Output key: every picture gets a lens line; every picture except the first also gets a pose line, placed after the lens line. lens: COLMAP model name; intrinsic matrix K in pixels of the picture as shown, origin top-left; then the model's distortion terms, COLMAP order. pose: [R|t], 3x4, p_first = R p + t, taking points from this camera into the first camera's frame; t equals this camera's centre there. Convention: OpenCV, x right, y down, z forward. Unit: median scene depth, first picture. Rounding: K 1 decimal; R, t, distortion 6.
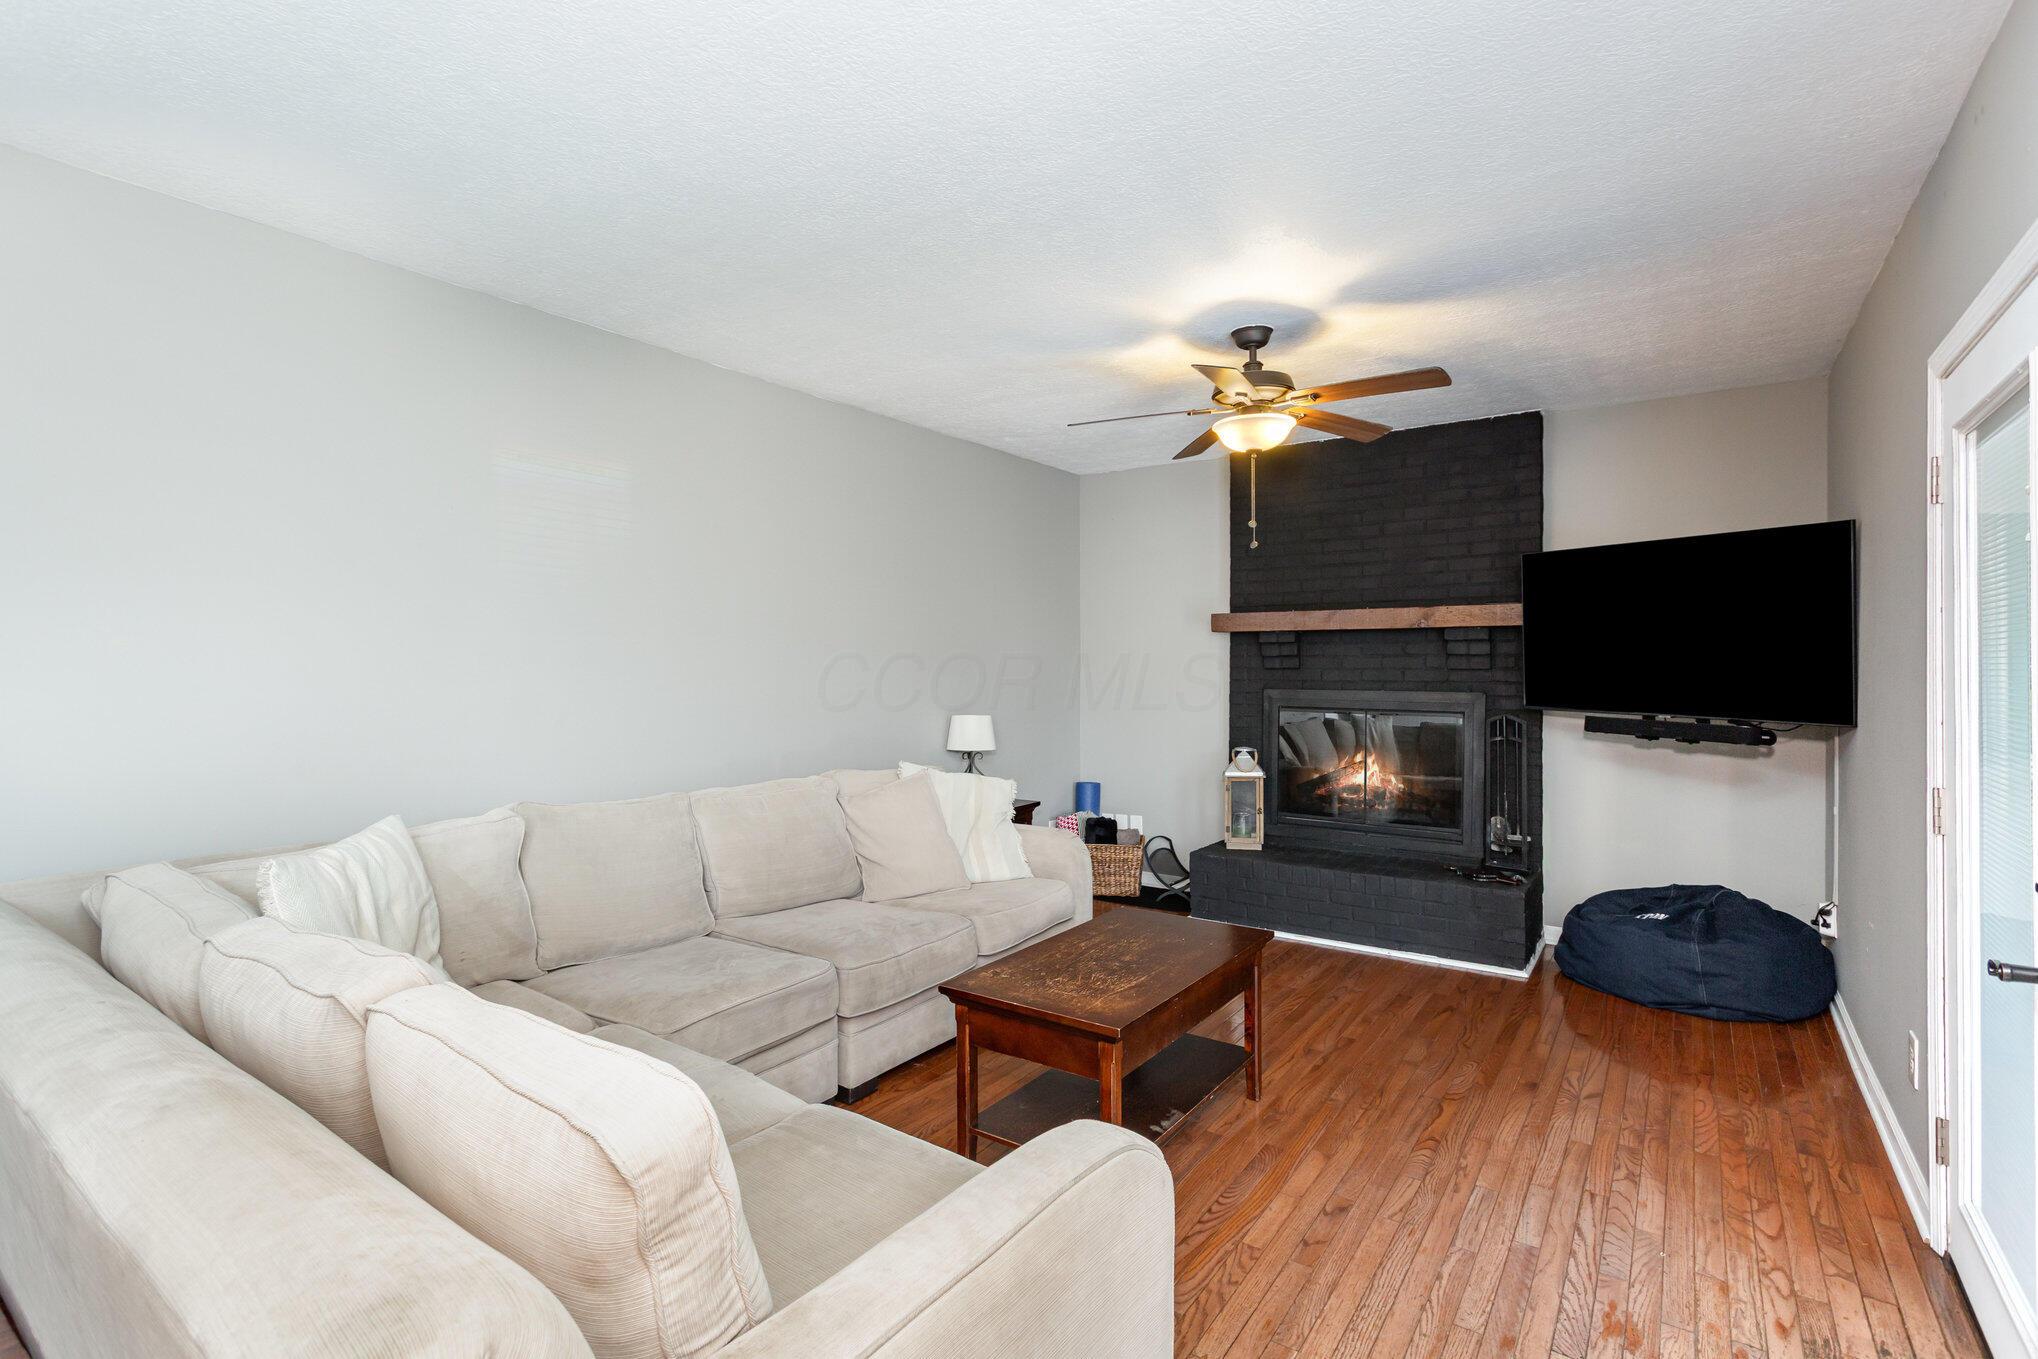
lens RADIAL K [[949.0, 0, 1015.2], [0, 949.0, 673.4], [0, 0, 1]] dist [0.000762, 0.000089]
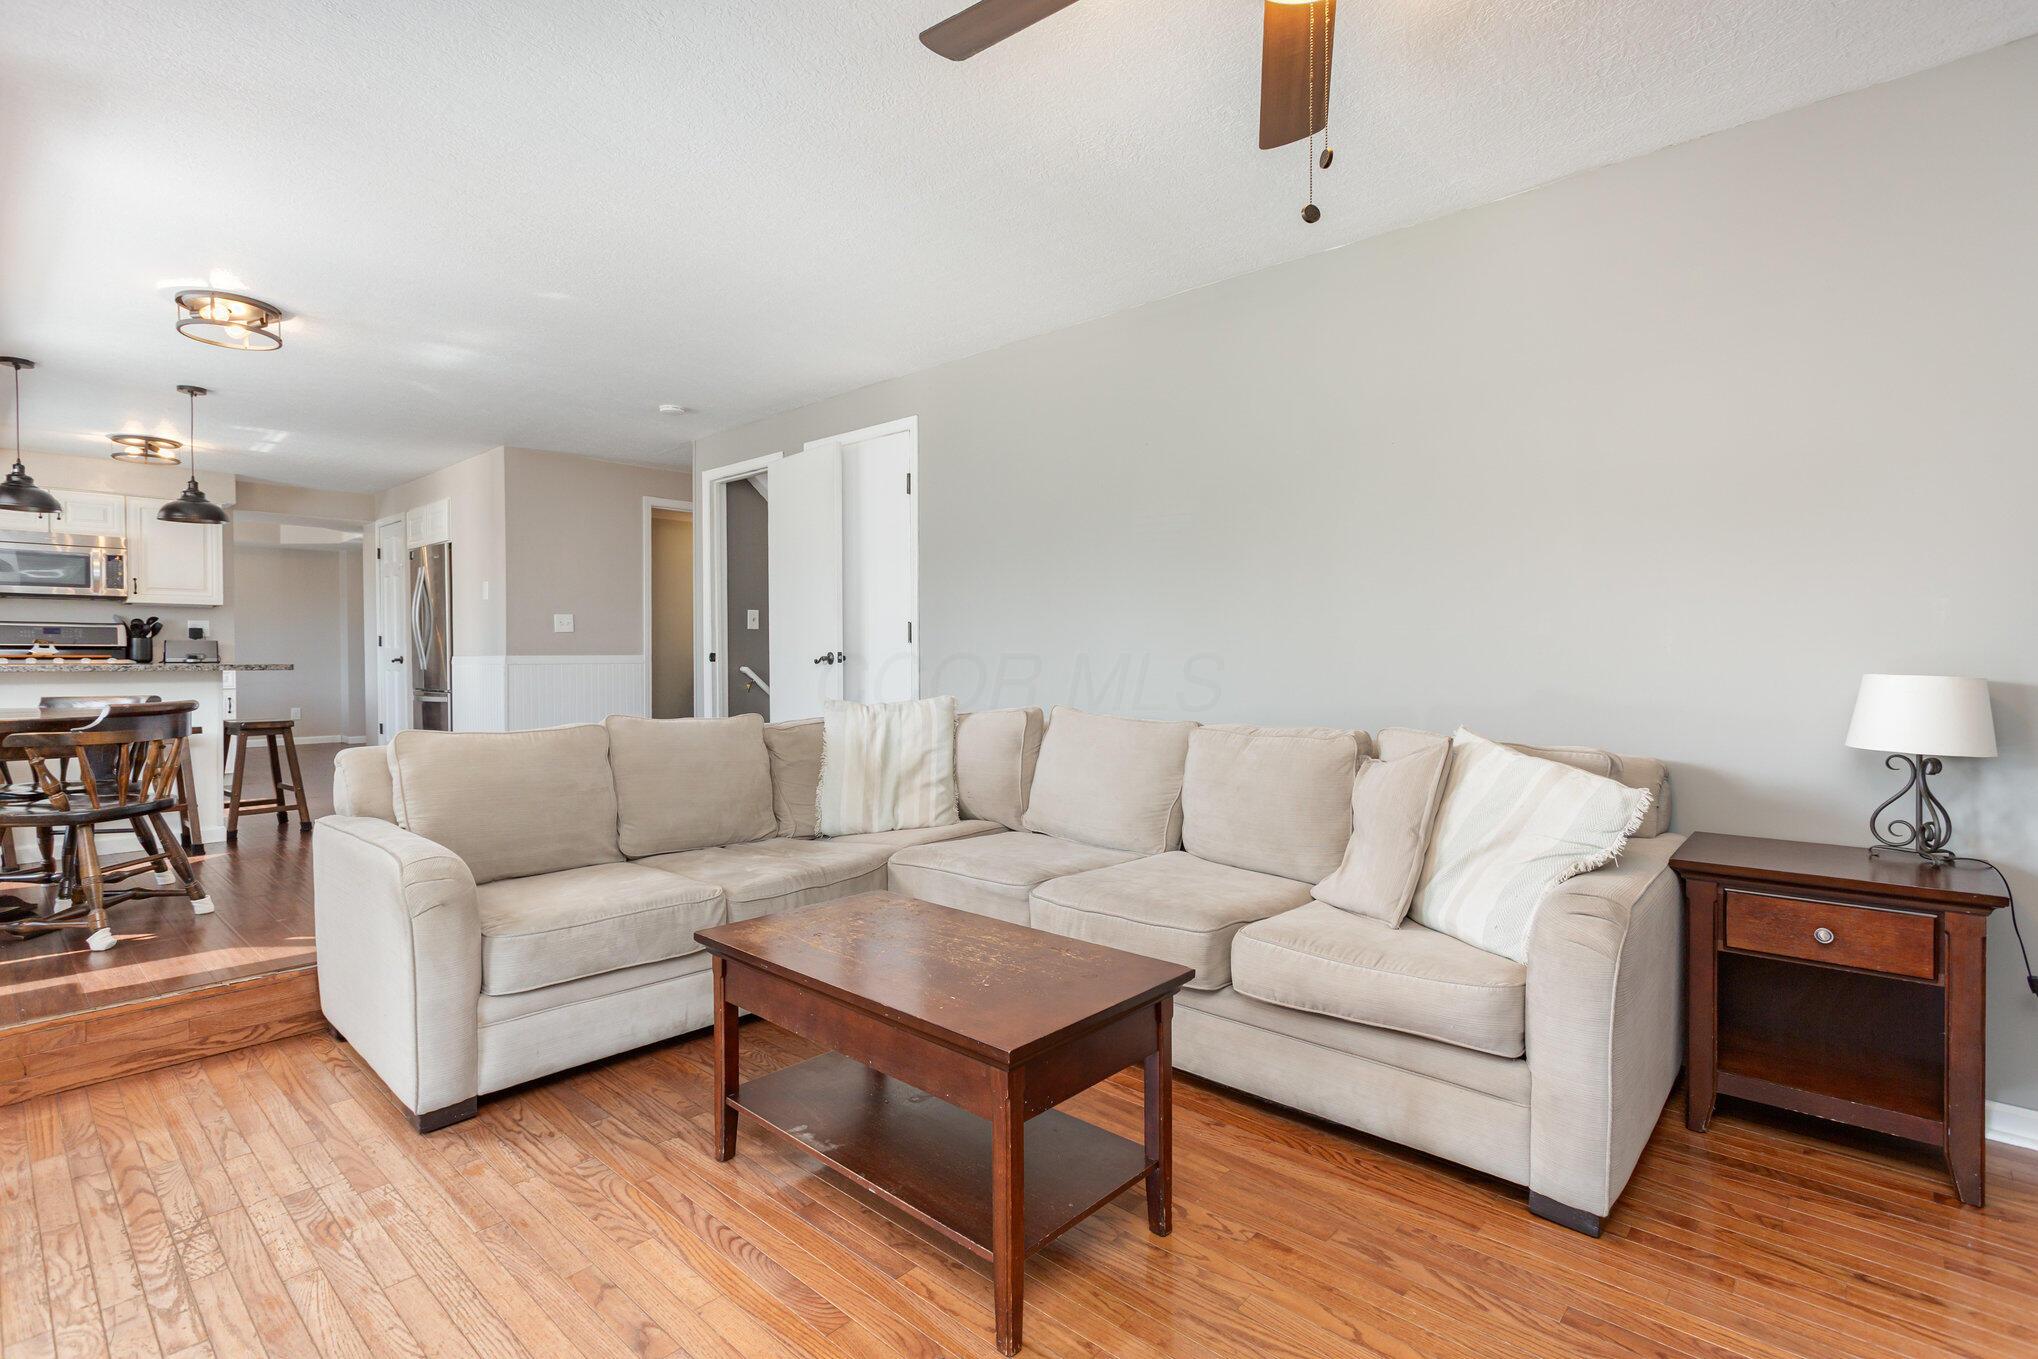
lens RADIAL K [[949.0, 0, 1014.5], [0, 949.0, 677.0], [0, 0, 1]] dist [0.000762, 0.000089]
pose [[-0.121191, 0.015277, -0.992512, 1.017259], [-0.002907, 0.999872, 0.015745, 0.086958], [0.992625, 0.004794, -0.121131, 1.405404]]
